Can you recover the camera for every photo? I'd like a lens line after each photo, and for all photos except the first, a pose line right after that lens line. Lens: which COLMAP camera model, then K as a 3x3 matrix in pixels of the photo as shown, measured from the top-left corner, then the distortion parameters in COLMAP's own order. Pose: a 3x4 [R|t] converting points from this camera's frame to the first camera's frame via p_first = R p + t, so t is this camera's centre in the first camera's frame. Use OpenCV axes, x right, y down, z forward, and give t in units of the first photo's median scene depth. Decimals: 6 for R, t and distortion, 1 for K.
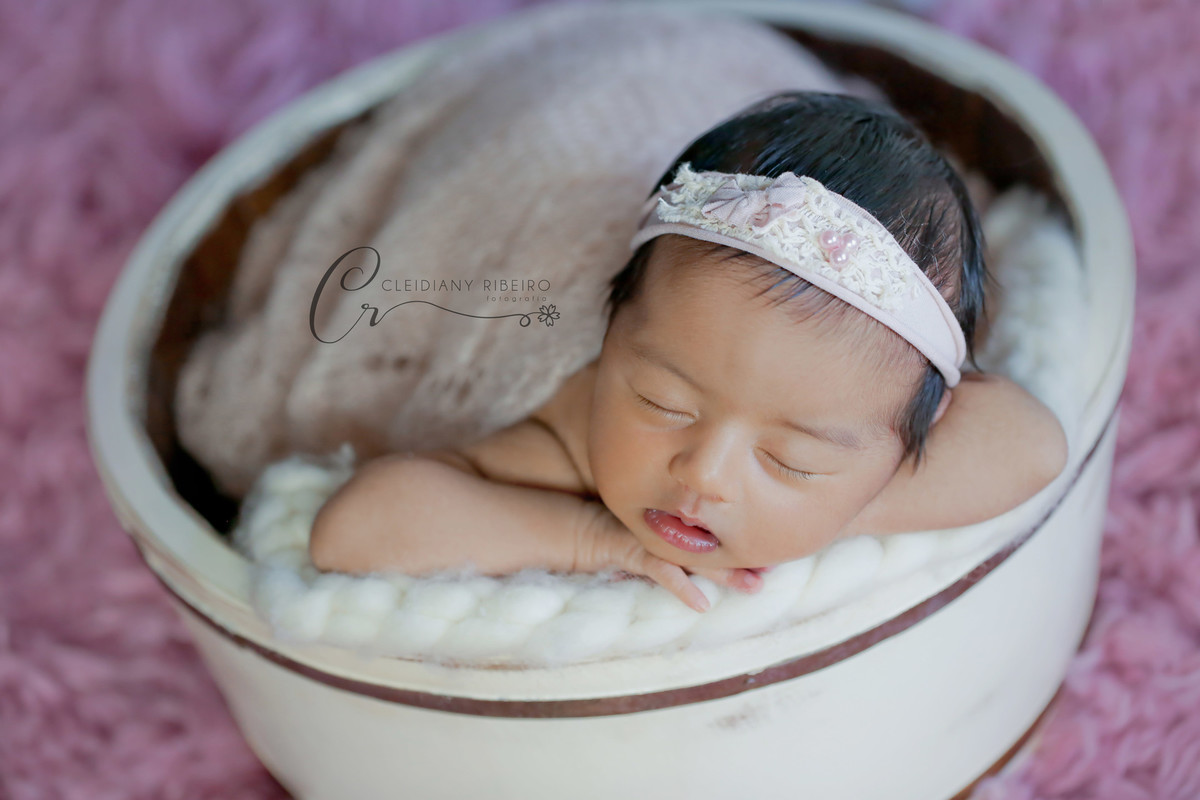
lens RADIAL K [[5299.5, 0, 600.0], [0, 5299.5, 400.0], [0, 0, 1]] dist [0.449334, -1.329664]
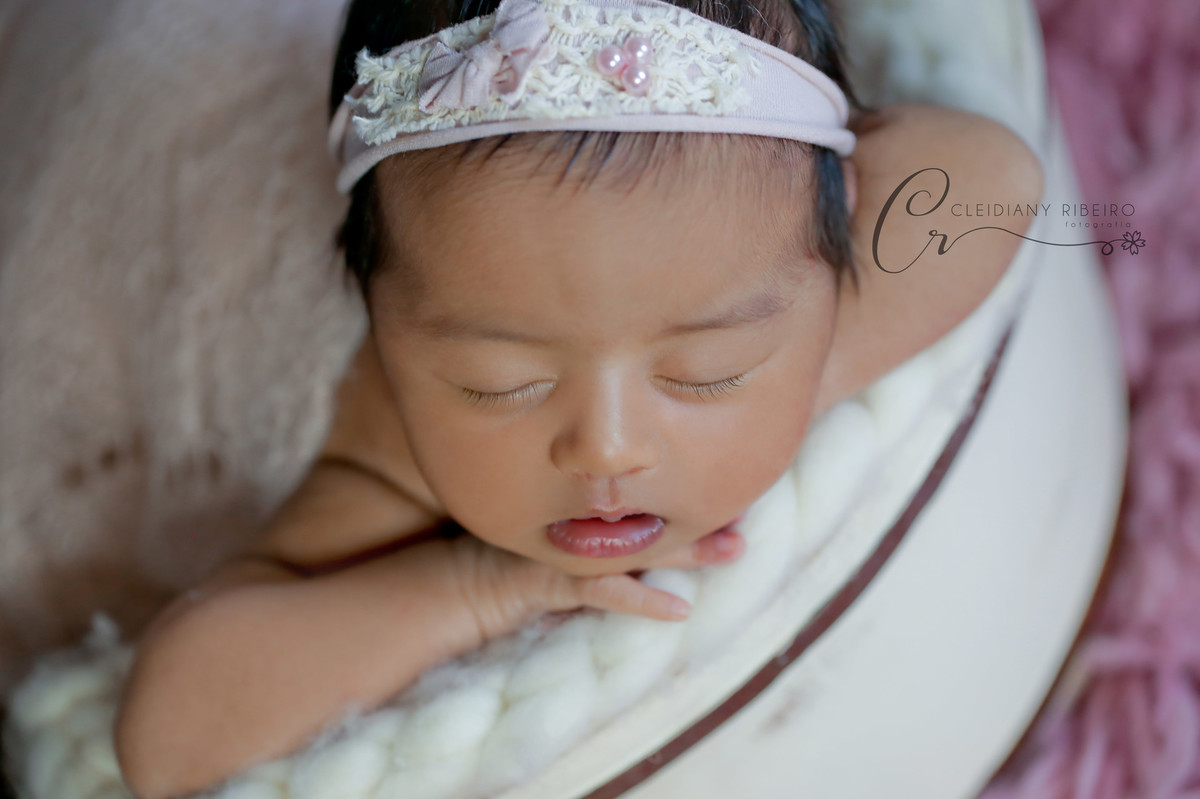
lens RADIAL K [[5299.5, 0, 600.0], [0, 5299.5, 399.5], [0, 0, 1]] dist [0.449334, -1.329664]
pose [[0.882506, -0.468254, 0.043837, -0.007653], [0.463149, 0.881494, 0.091983, -0.054374], [-0.081714, -0.060872, 0.994795, 0.321715]]
